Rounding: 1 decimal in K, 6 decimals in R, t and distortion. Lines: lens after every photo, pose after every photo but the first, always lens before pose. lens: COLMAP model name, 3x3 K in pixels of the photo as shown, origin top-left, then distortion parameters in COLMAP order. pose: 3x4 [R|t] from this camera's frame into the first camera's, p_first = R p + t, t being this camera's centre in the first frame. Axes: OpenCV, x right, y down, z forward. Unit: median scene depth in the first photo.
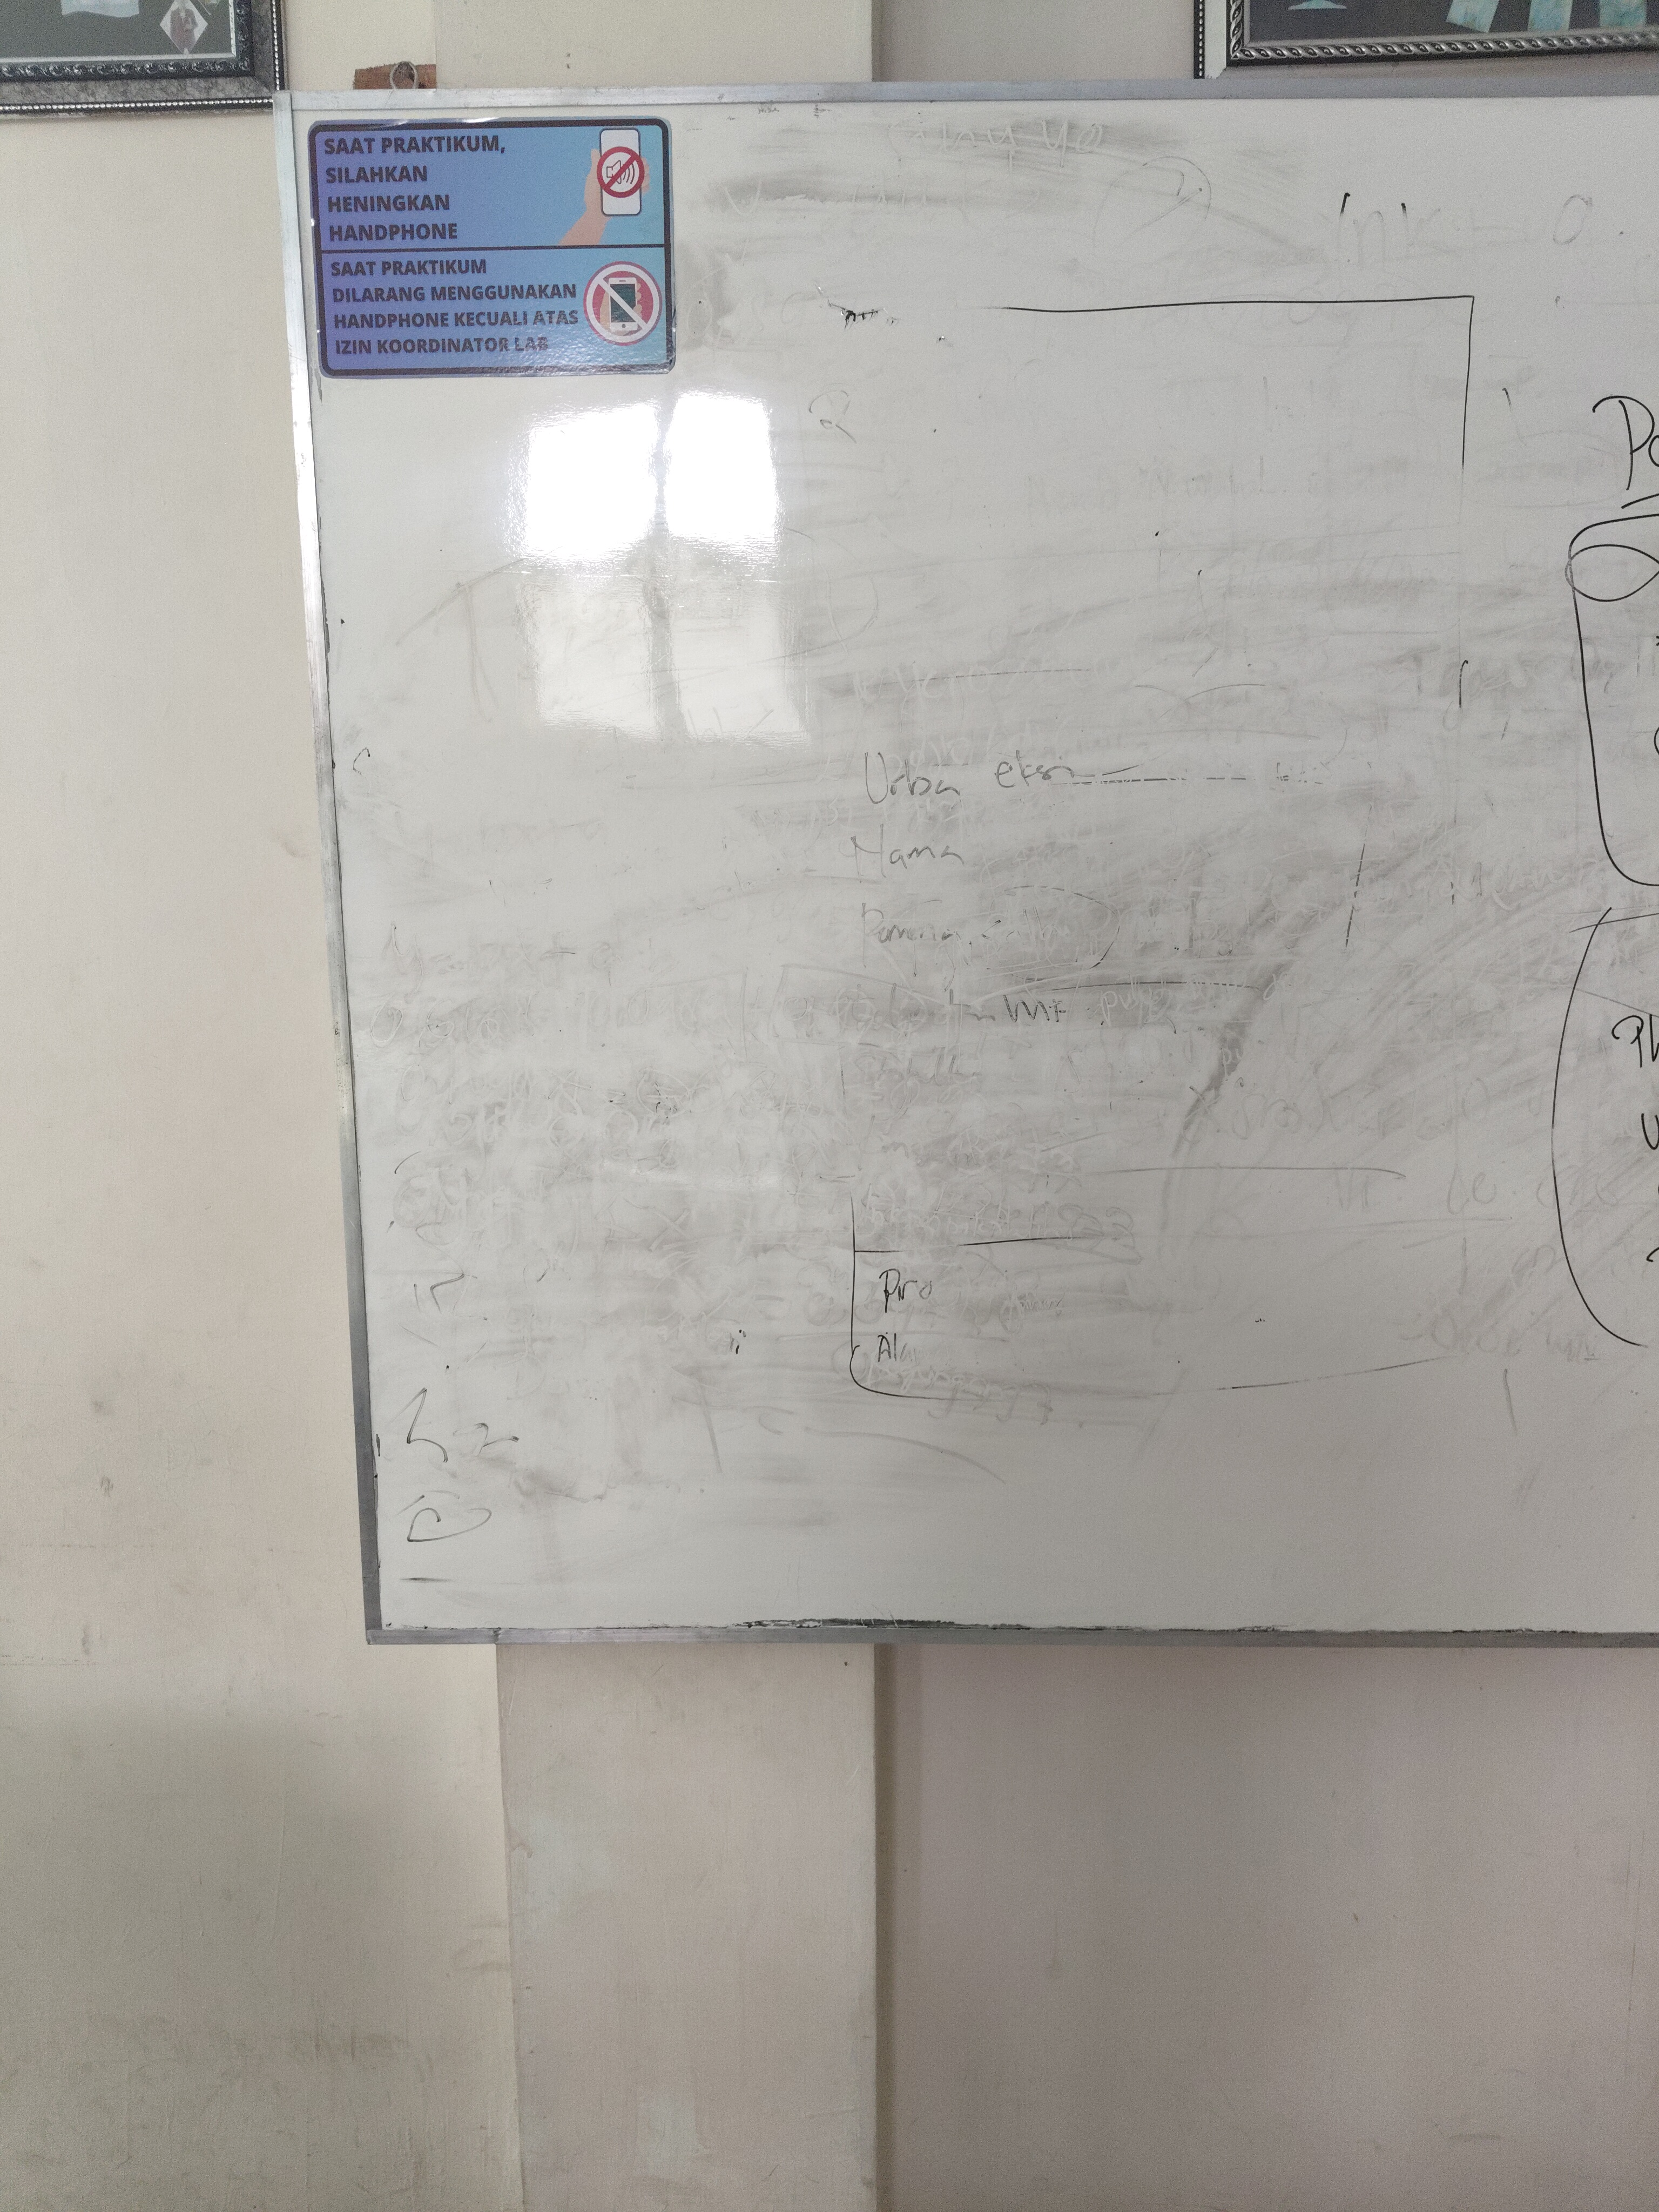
lens RADIAL K [[1696.7, 0, 819.0], [0, 1696.7, 1095.3], [0, 0, 1]] dist [-0.010020, -0.009437]
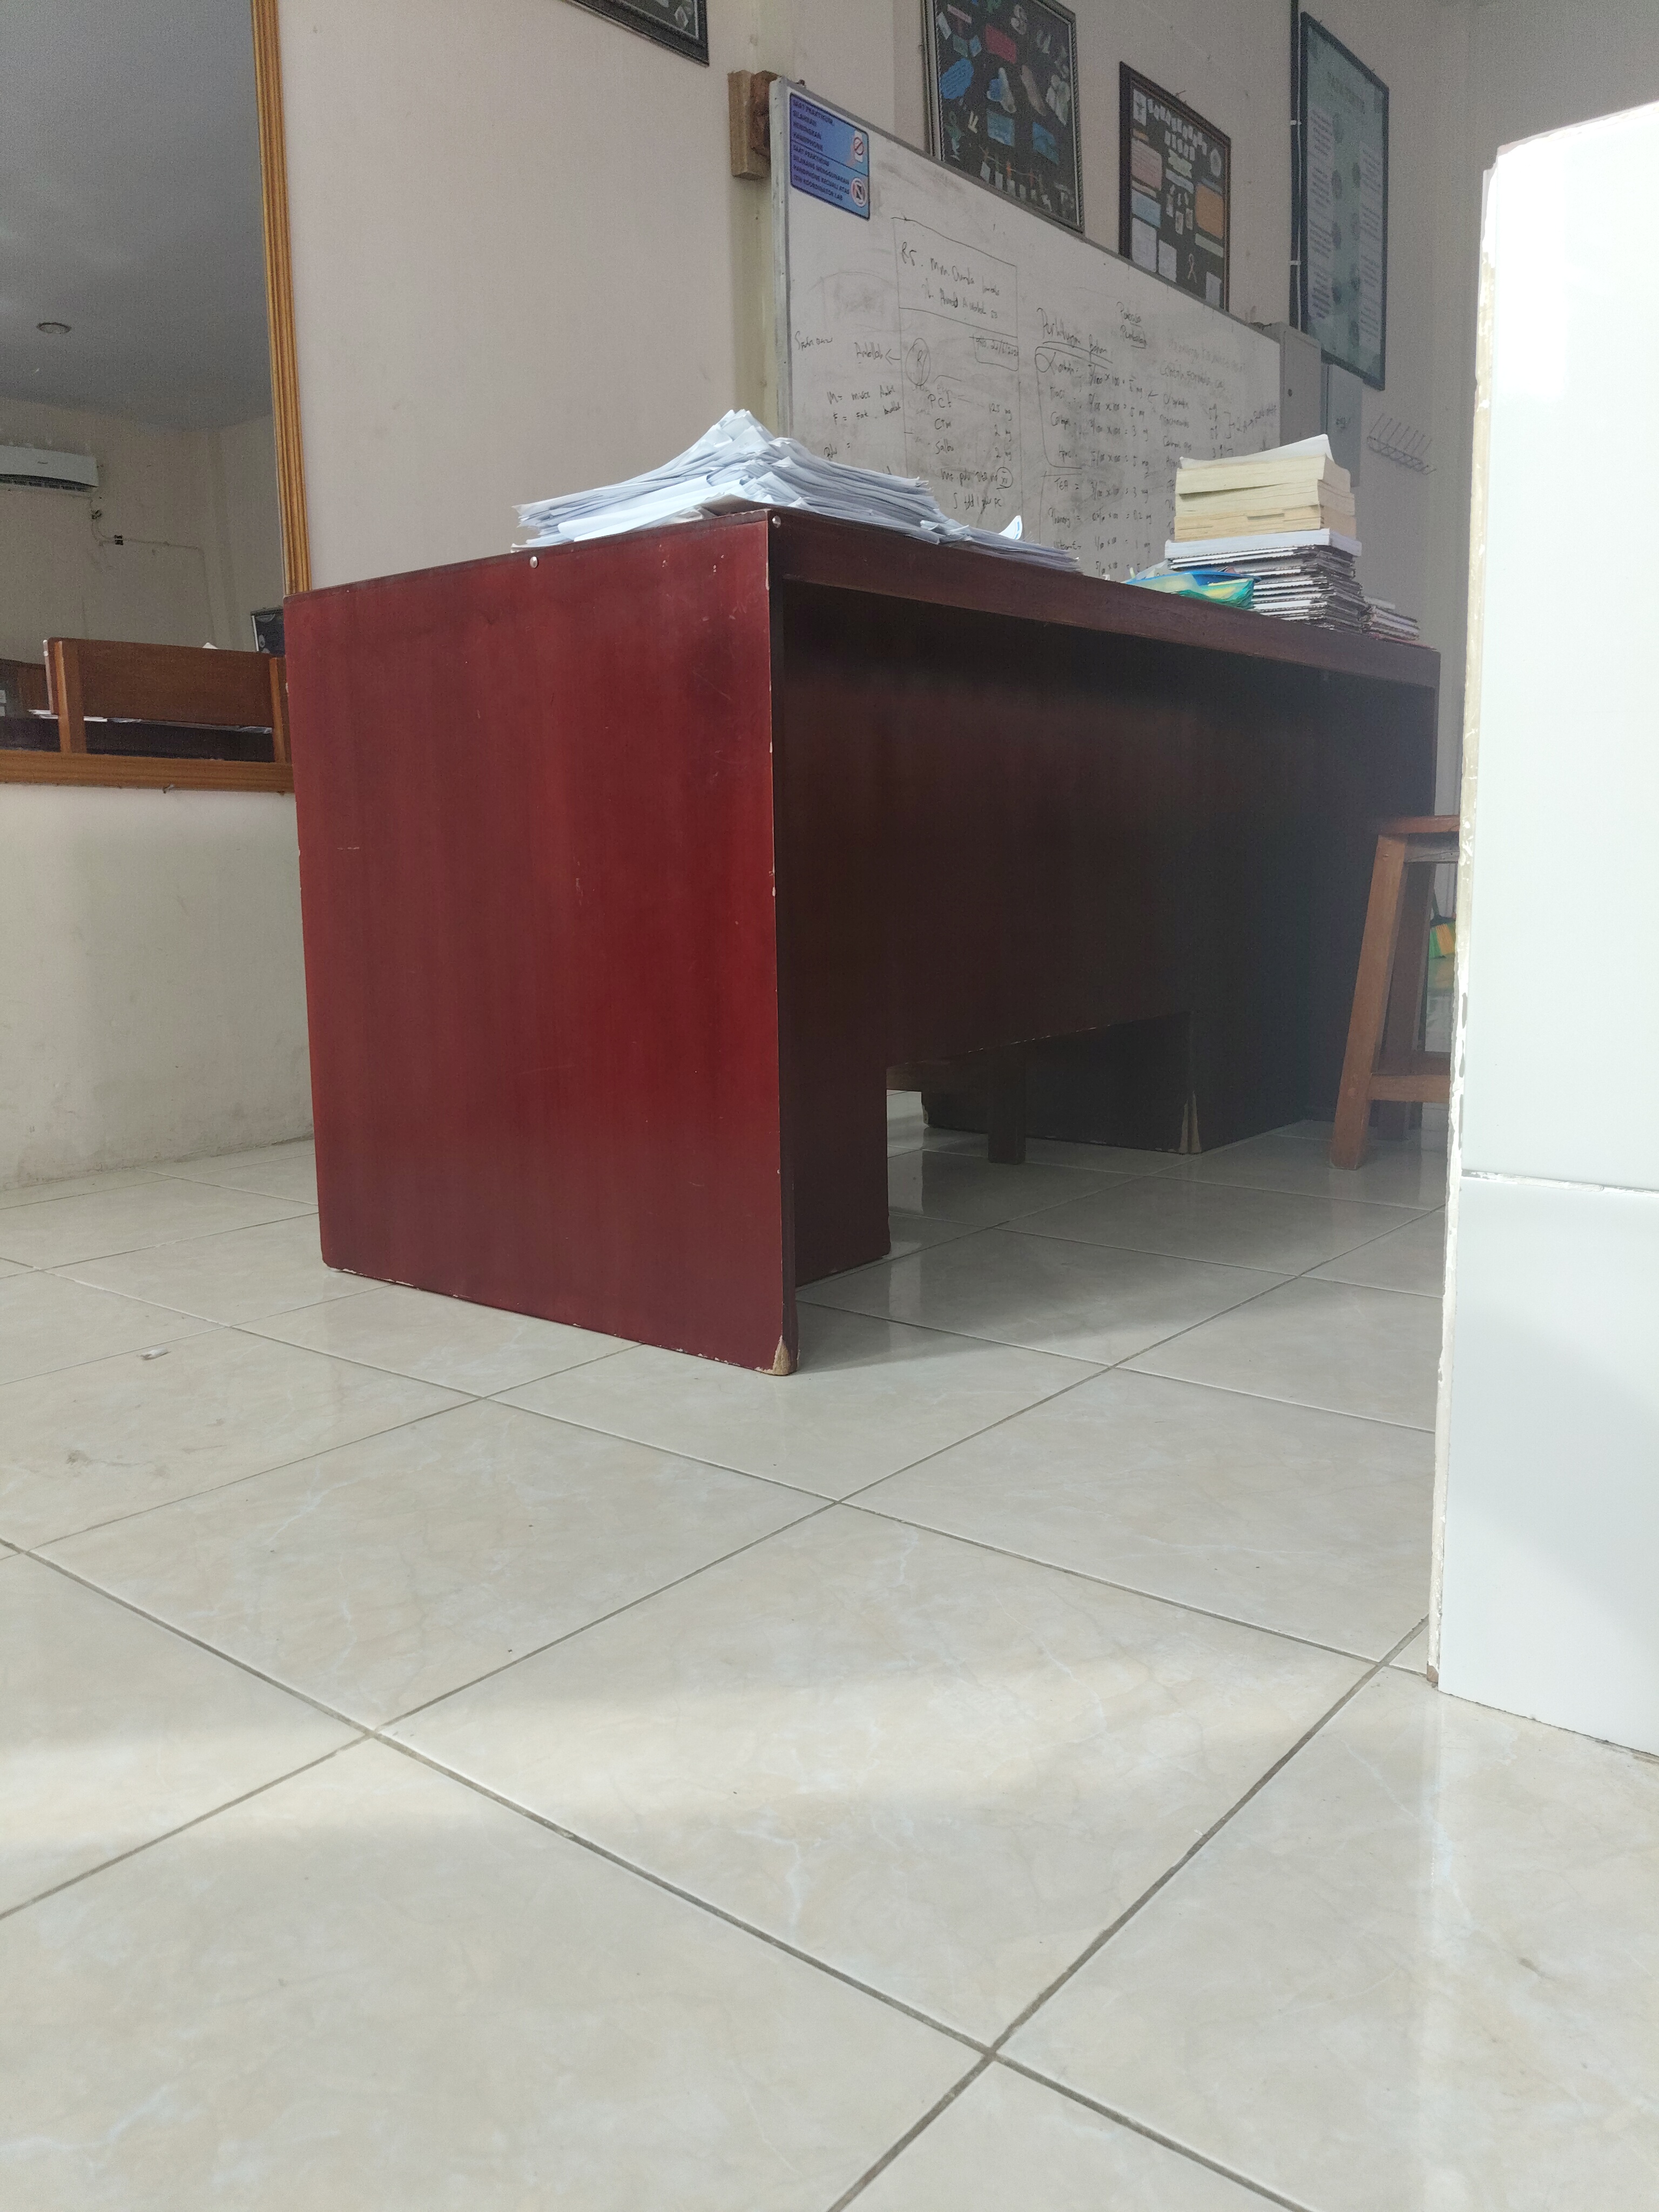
lens RADIAL K [[1696.7, 0, 826.4], [0, 1696.7, 1101.8], [0, 0, 1]] dist [-0.010020, -0.009437]
pose [[0.607718, -0.125805, 0.784125, -2.572161], [0.152414, 0.987494, 0.040308, 0.919241], [-0.779390, 0.095016, 0.619293, -0.570204]]
